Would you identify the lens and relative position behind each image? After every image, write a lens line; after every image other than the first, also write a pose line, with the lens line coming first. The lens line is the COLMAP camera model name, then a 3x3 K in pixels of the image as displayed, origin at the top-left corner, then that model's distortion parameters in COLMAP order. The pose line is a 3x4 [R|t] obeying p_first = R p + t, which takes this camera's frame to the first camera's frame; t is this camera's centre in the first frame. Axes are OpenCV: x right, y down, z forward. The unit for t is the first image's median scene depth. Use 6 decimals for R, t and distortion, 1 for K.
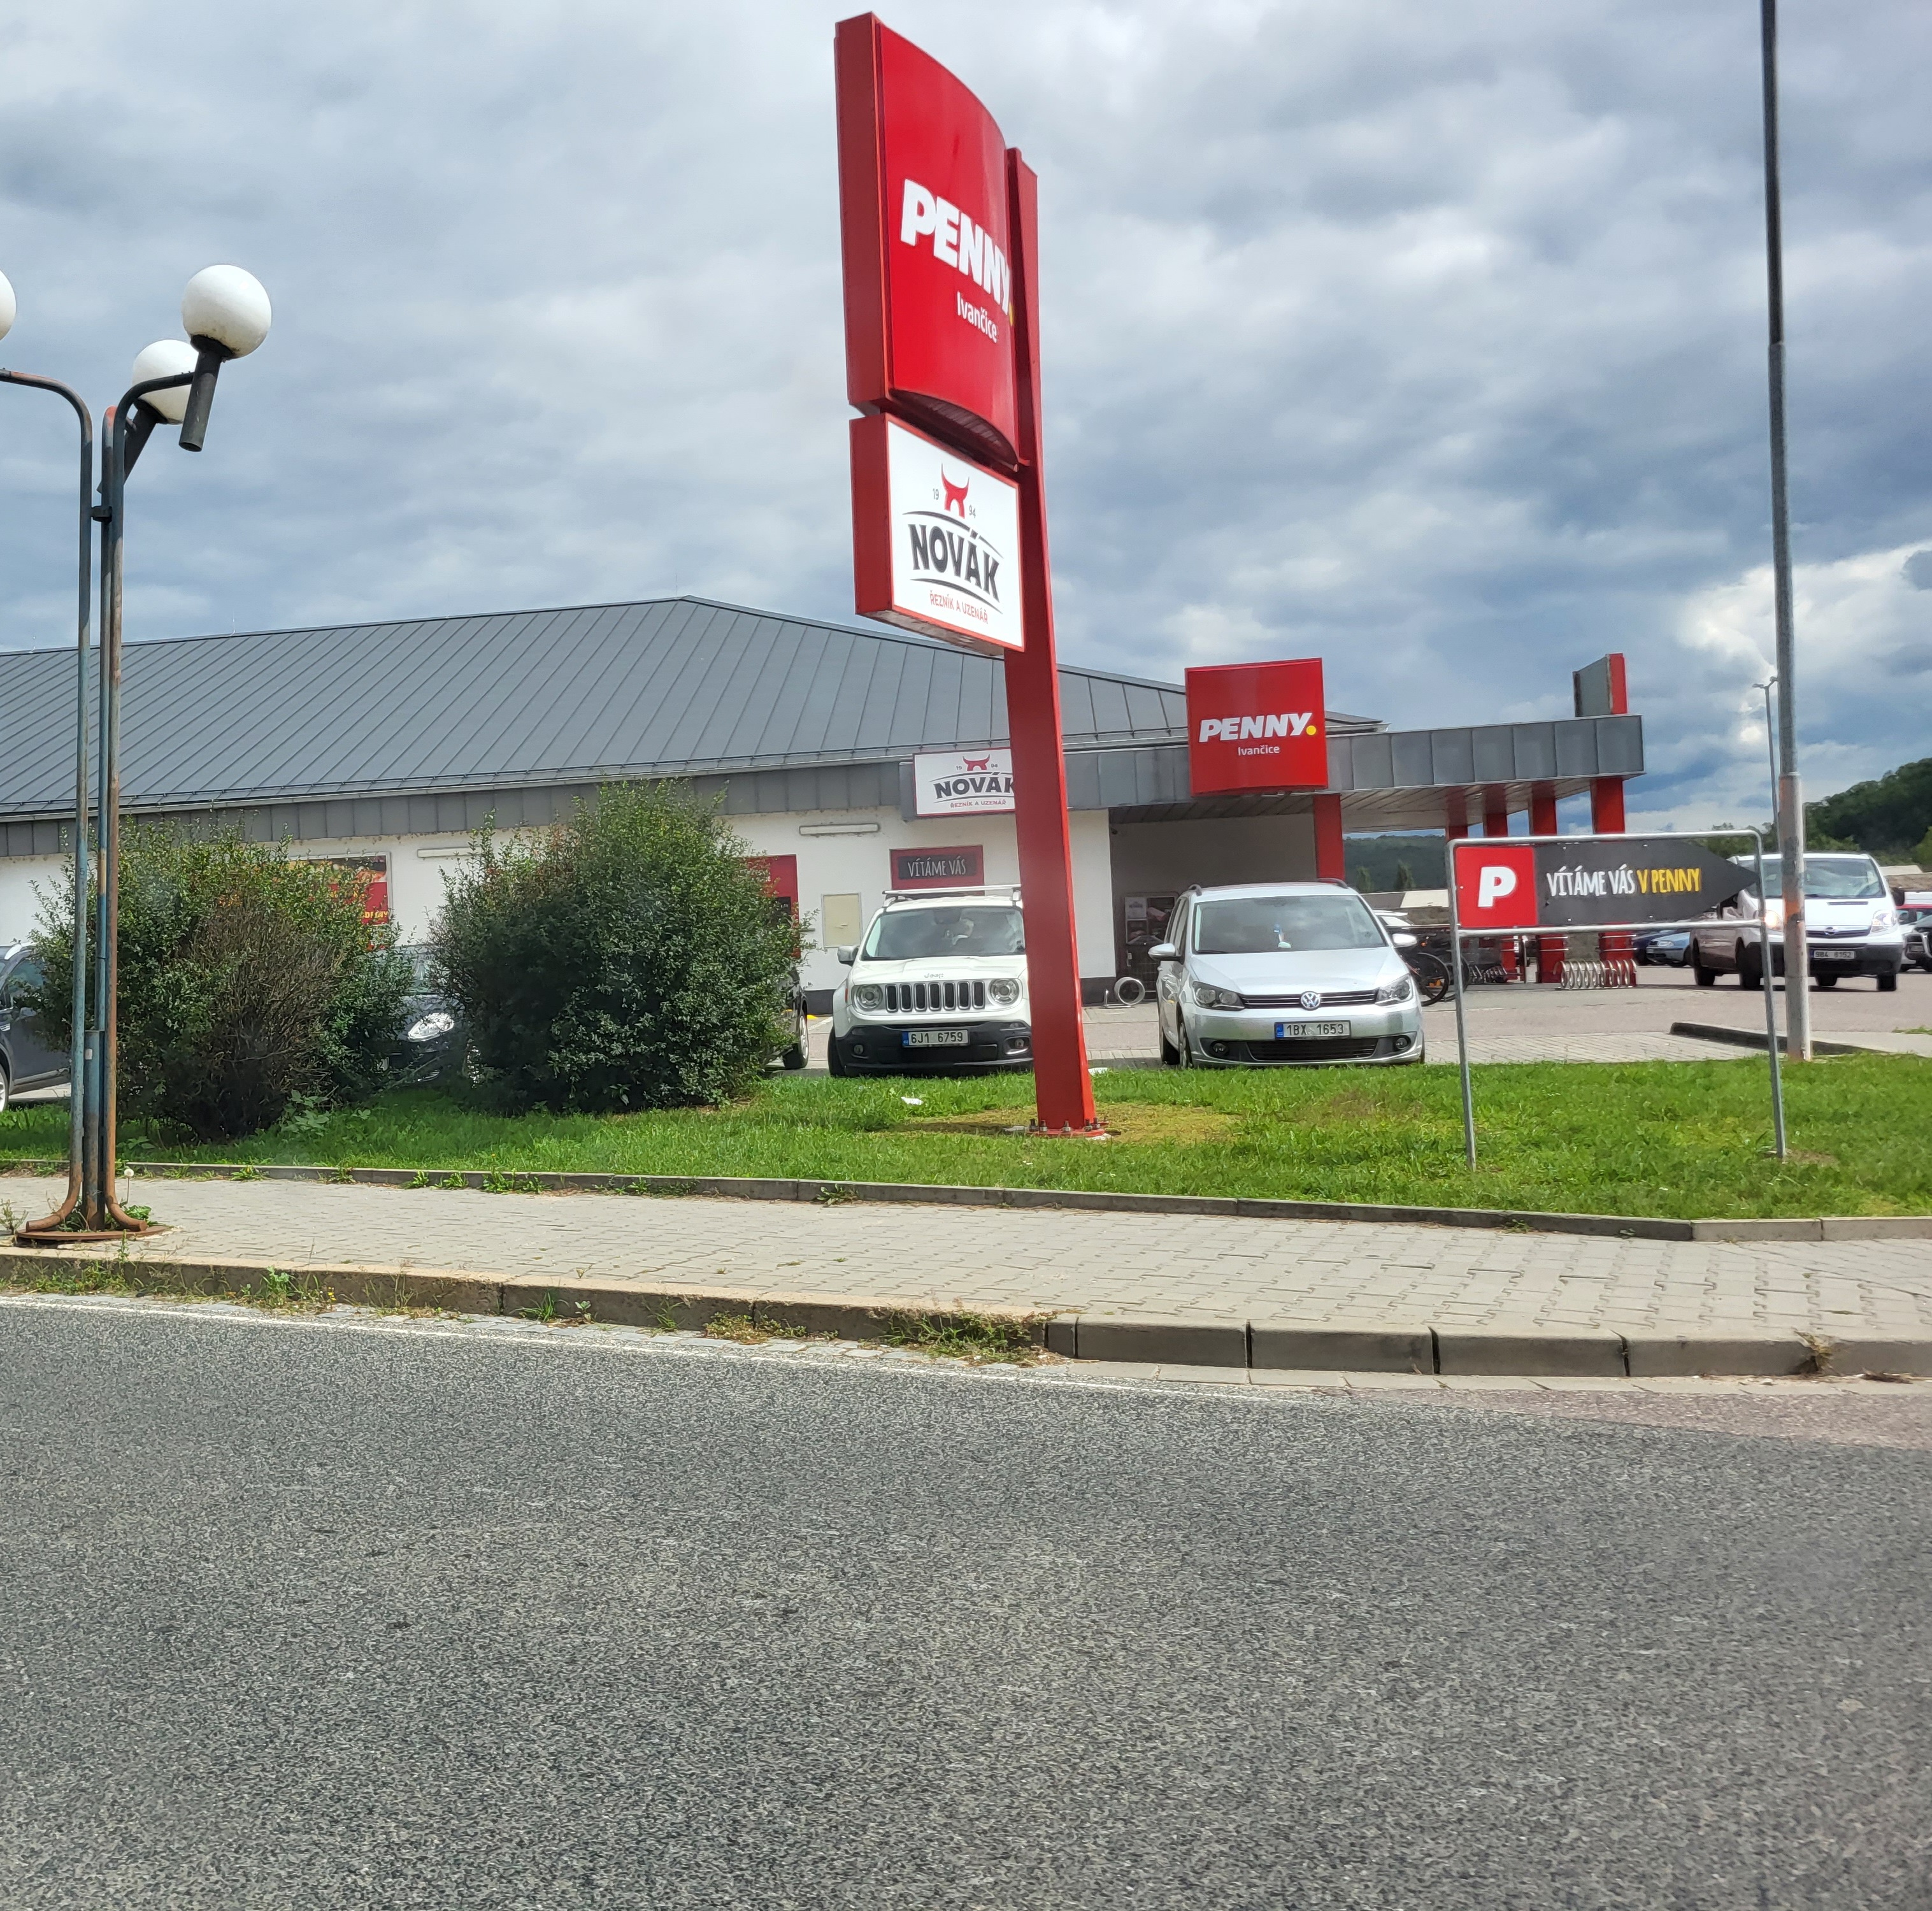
lens RADIAL K [[2128.4, 0, 966.0], [0, 2128.4, 955.5], [0, 0, 1]] dist [0.023712, -0.005664]
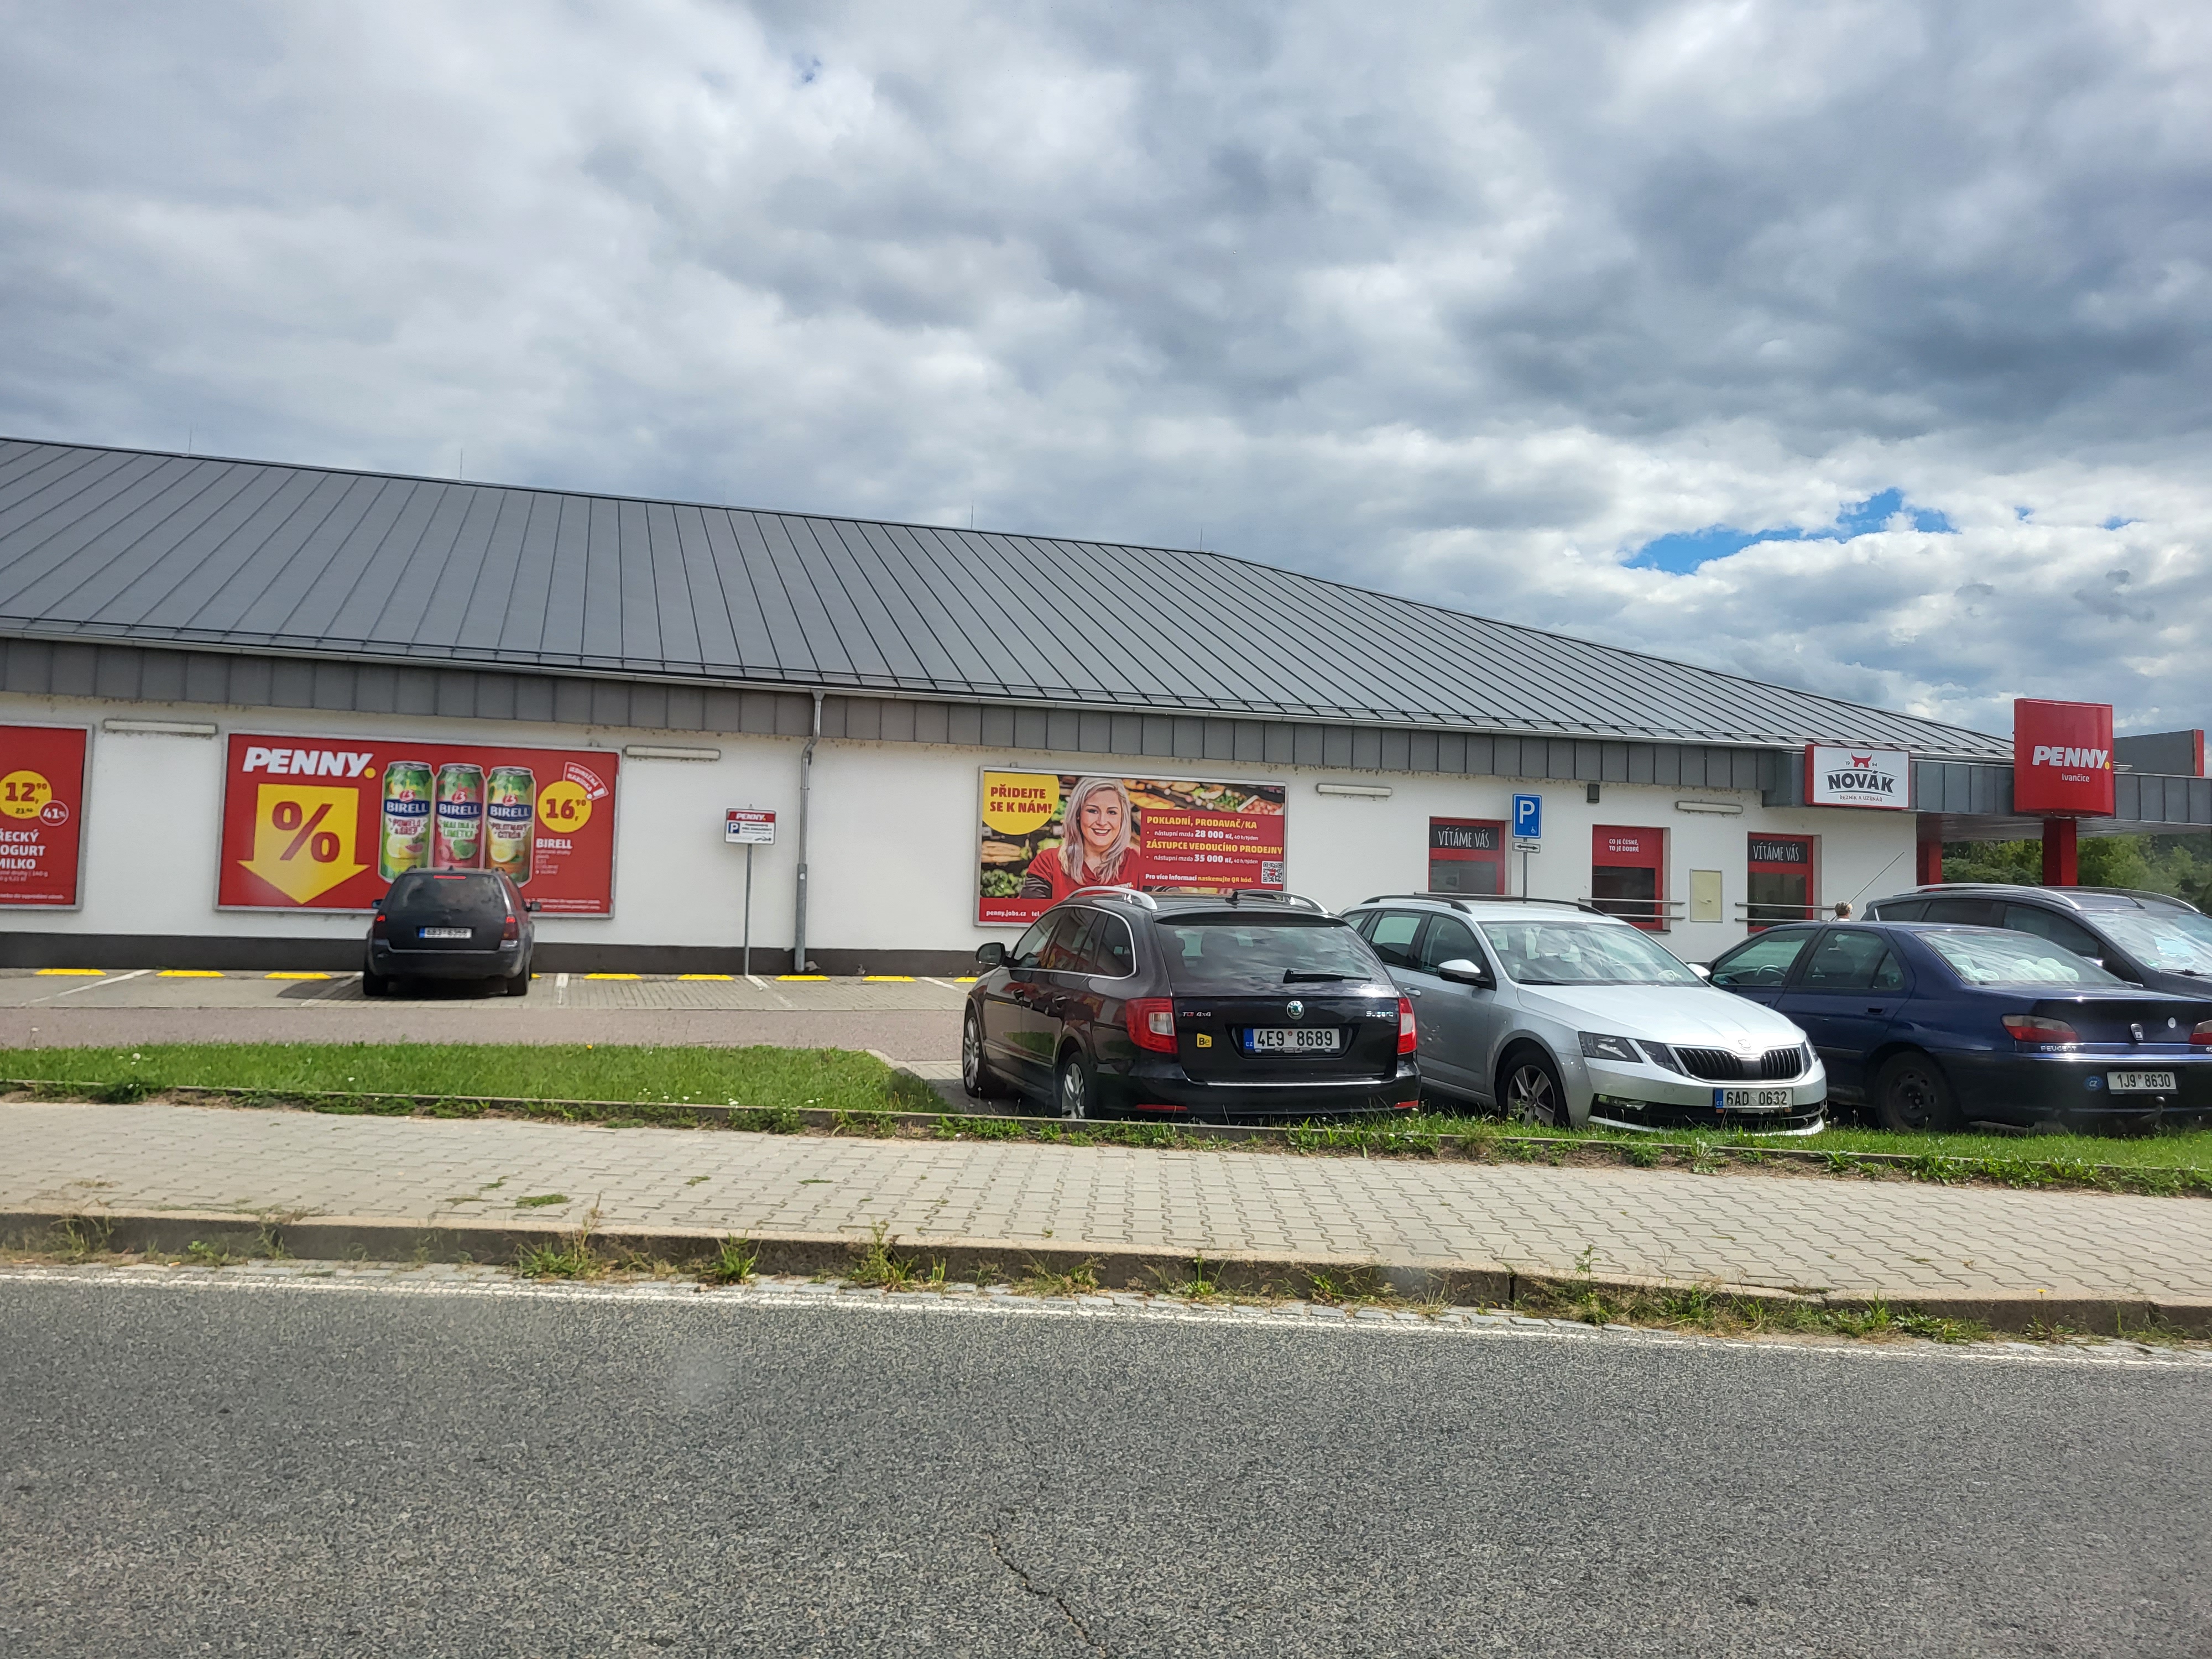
lens RADIAL K [[1690.7, 0, 1106.0], [0, 1690.7, 829.5], [0, 0, 1]] dist [0.034084, -0.007227]
pose [[0.869416, 0.090872, 0.485652, -0.167942], [-0.065524, 0.995465, -0.068963, 0.006255], [-0.489716, 0.028136, 0.871428, 0.102249]]
